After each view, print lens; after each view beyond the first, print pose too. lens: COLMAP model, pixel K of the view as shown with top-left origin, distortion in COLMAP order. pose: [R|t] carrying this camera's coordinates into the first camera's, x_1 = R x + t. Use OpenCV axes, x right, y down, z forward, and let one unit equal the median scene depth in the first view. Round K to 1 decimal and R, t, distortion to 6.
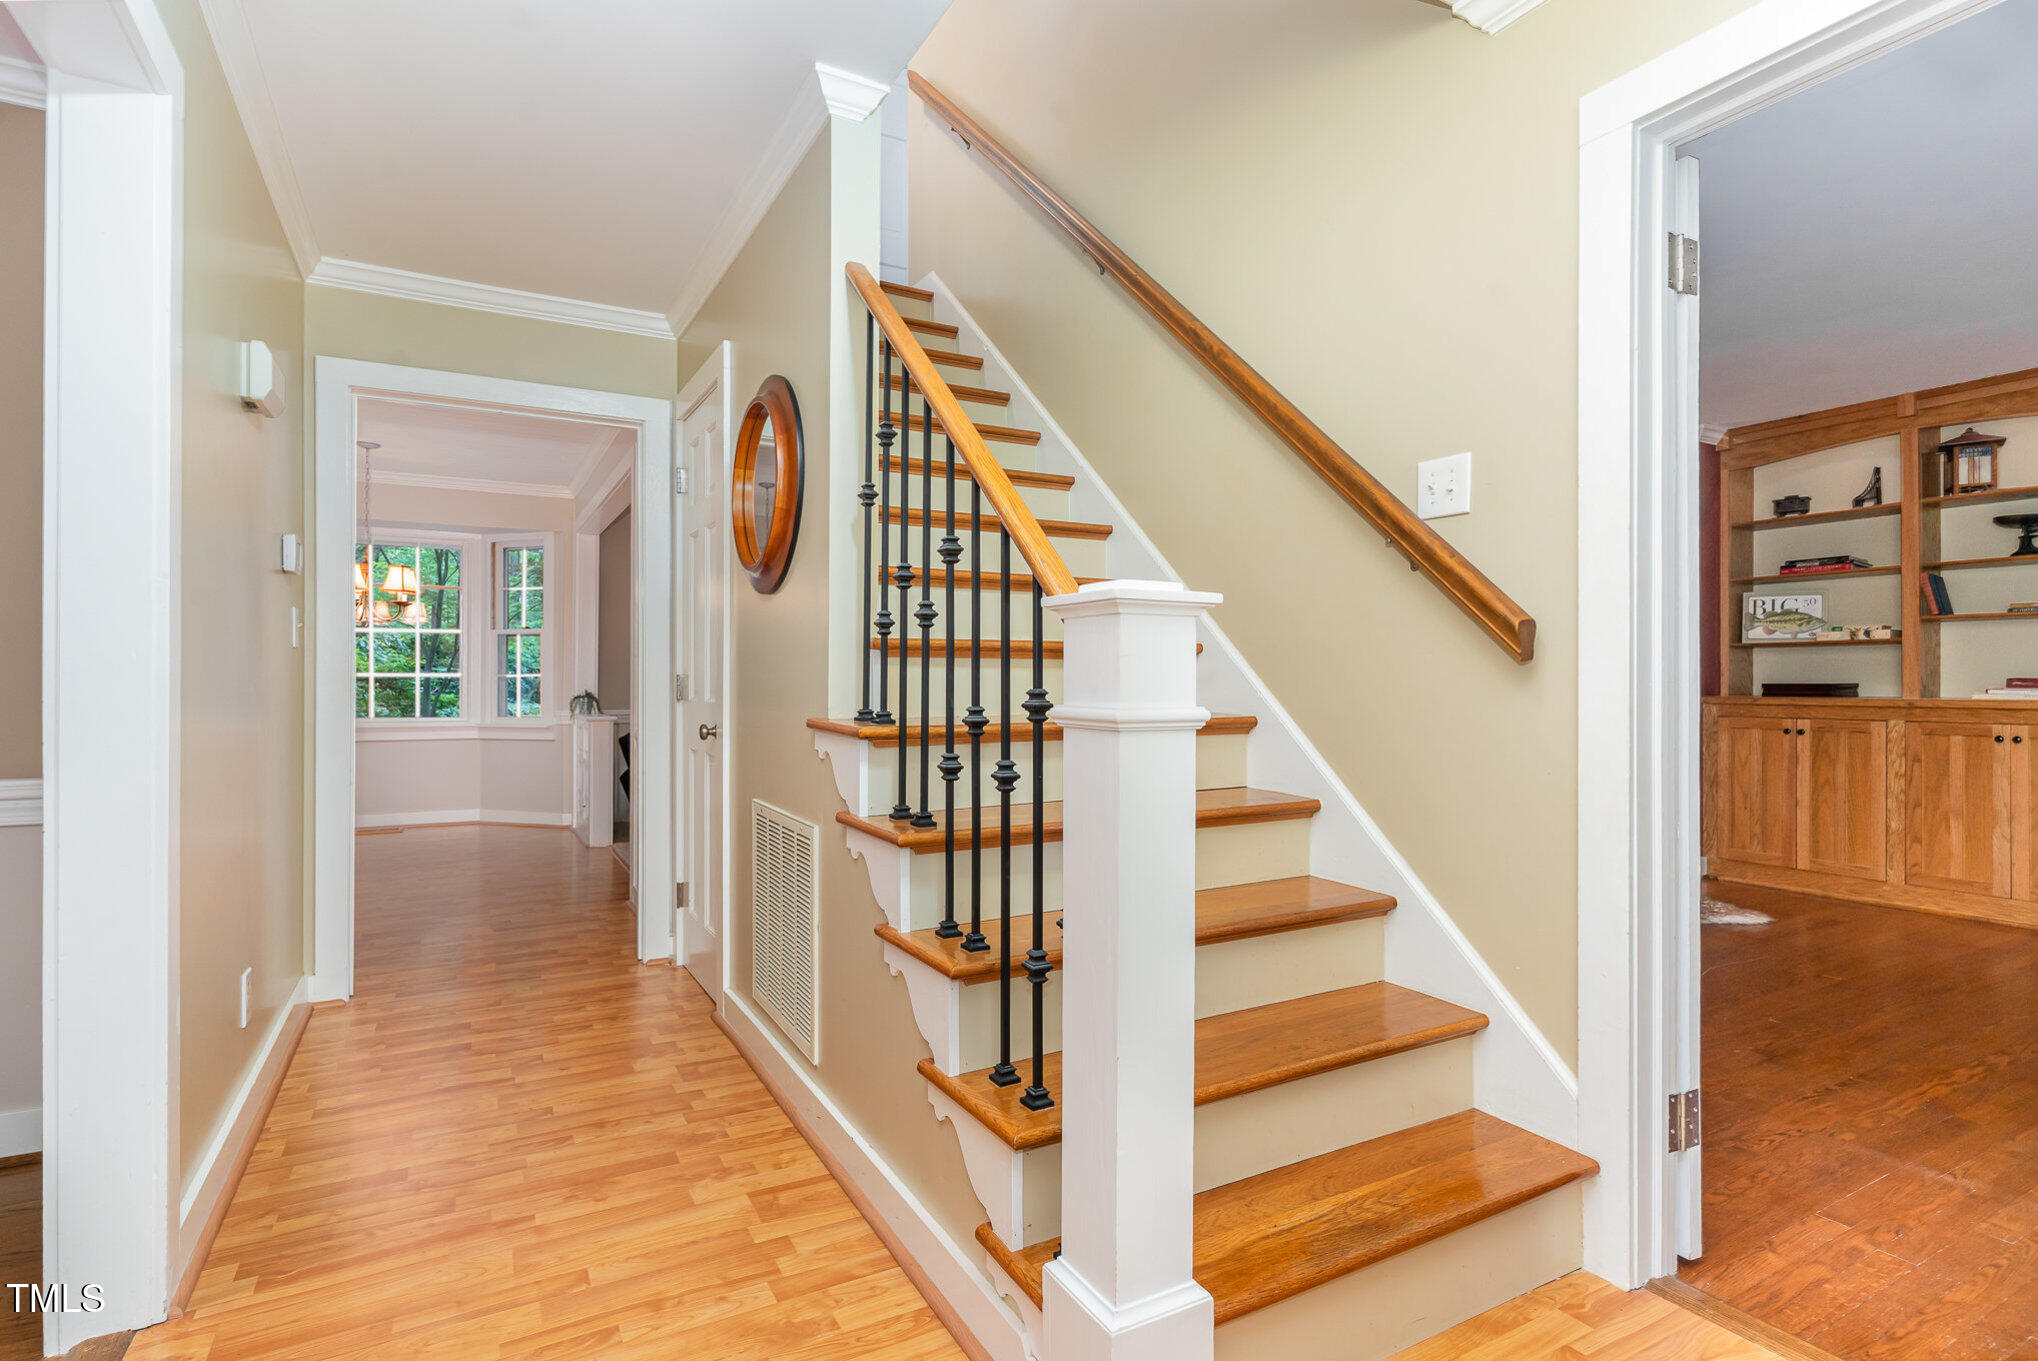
lens RADIAL K [[984.9, 0, 1020.5], [0, 984.9, 678.8], [0, 0, 1]] dist [0.006046, 0.000726]
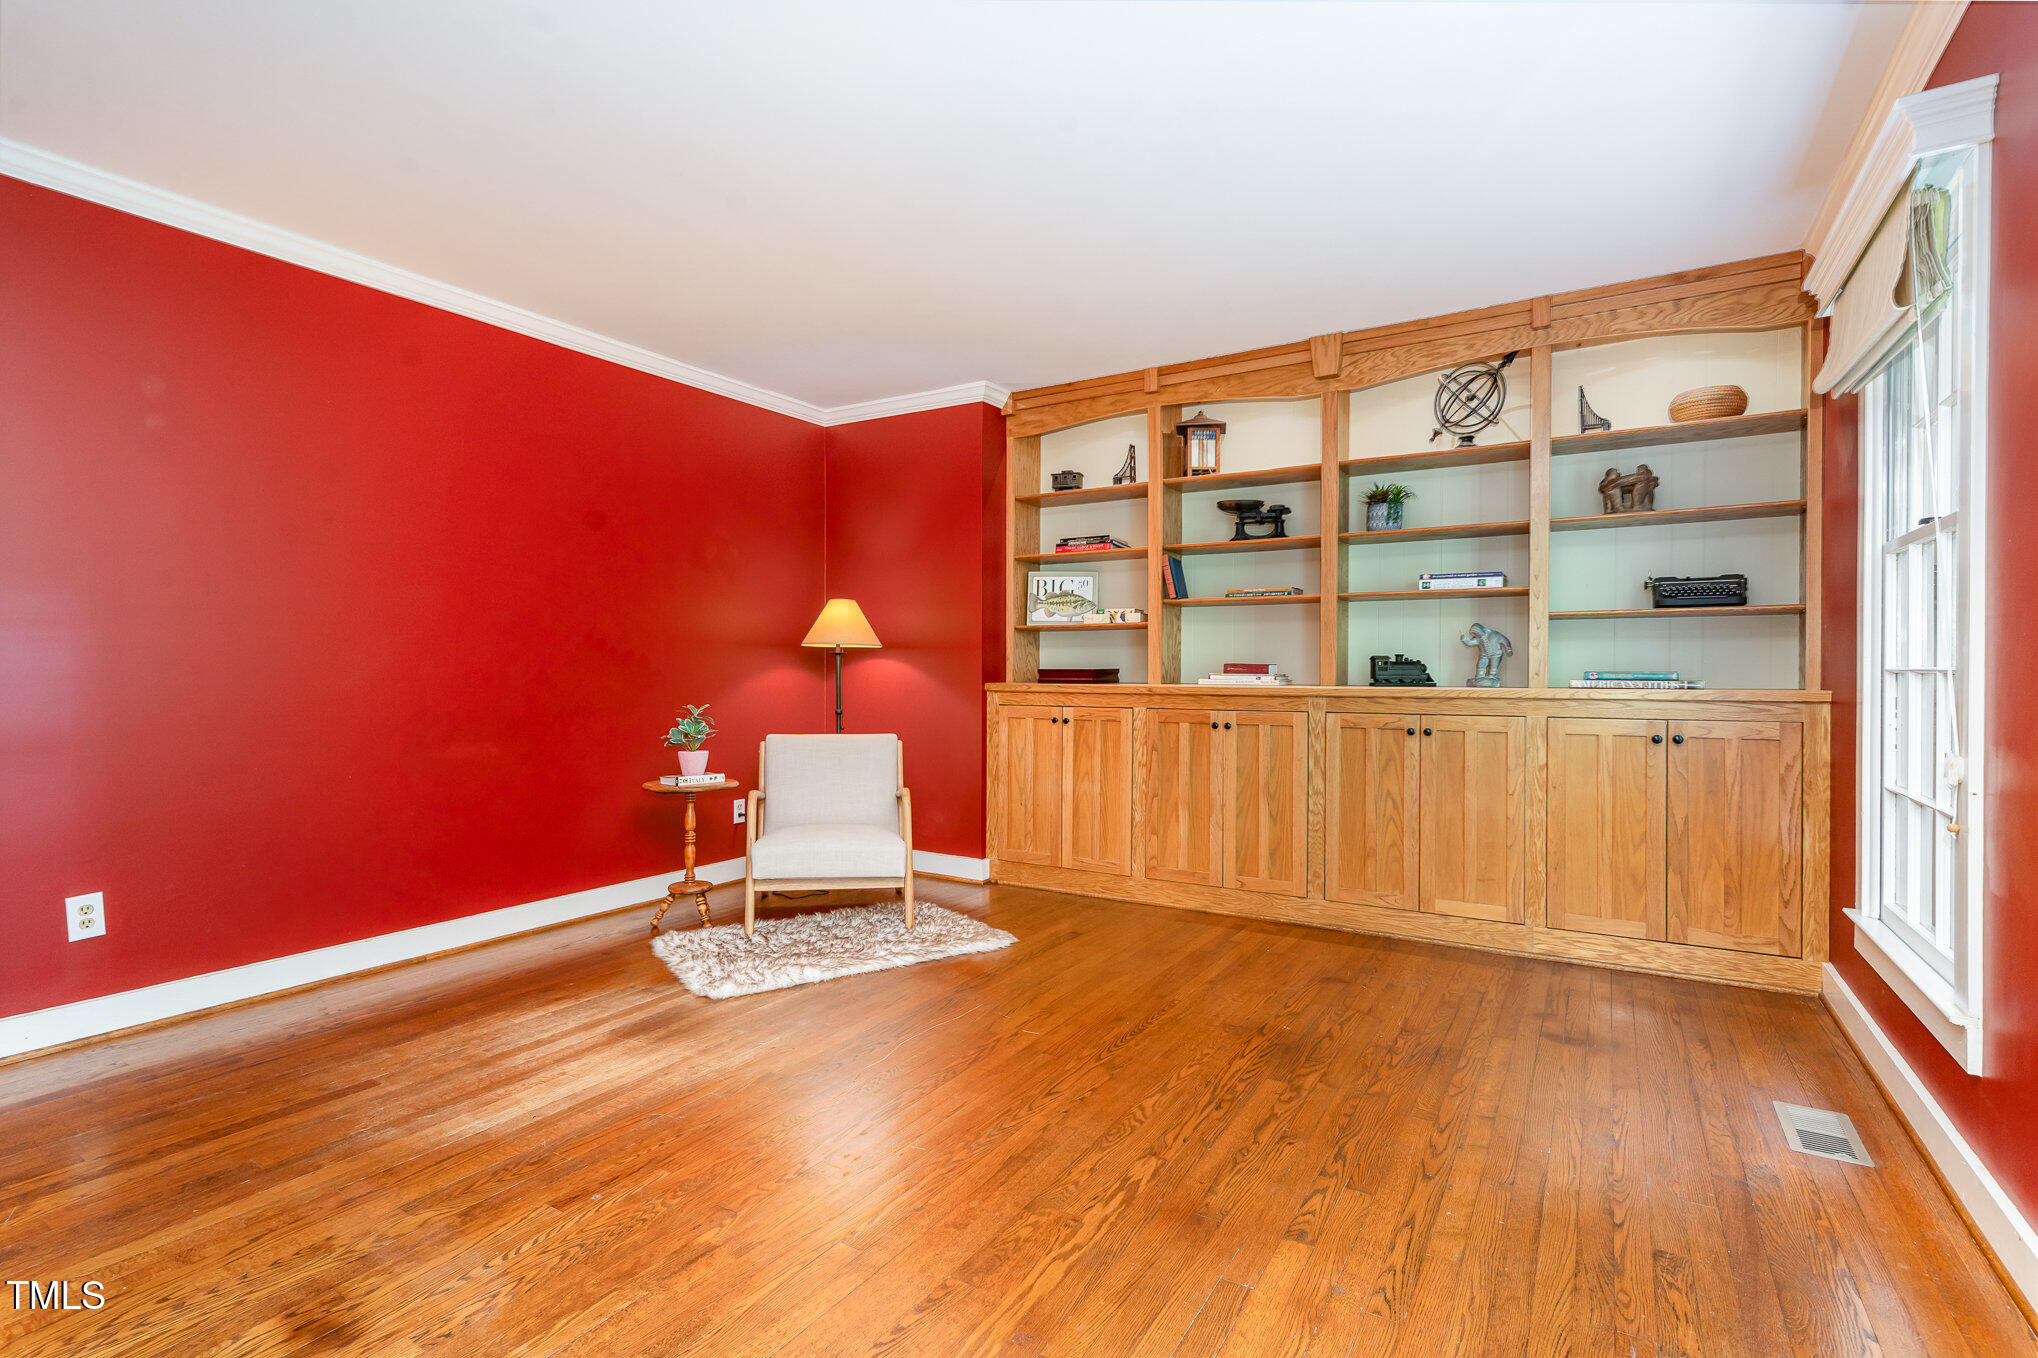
lens RADIAL K [[984.9, 0, 1014.1], [0, 984.9, 674.7], [0, 0, 1]] dist [0.006046, 0.000726]
pose [[0.869064, -0.002429, 0.494693, 0.287356], [-0.003707, 0.999928, 0.011422, -0.000334], [-0.494685, -0.011760, 0.868993, 0.217701]]
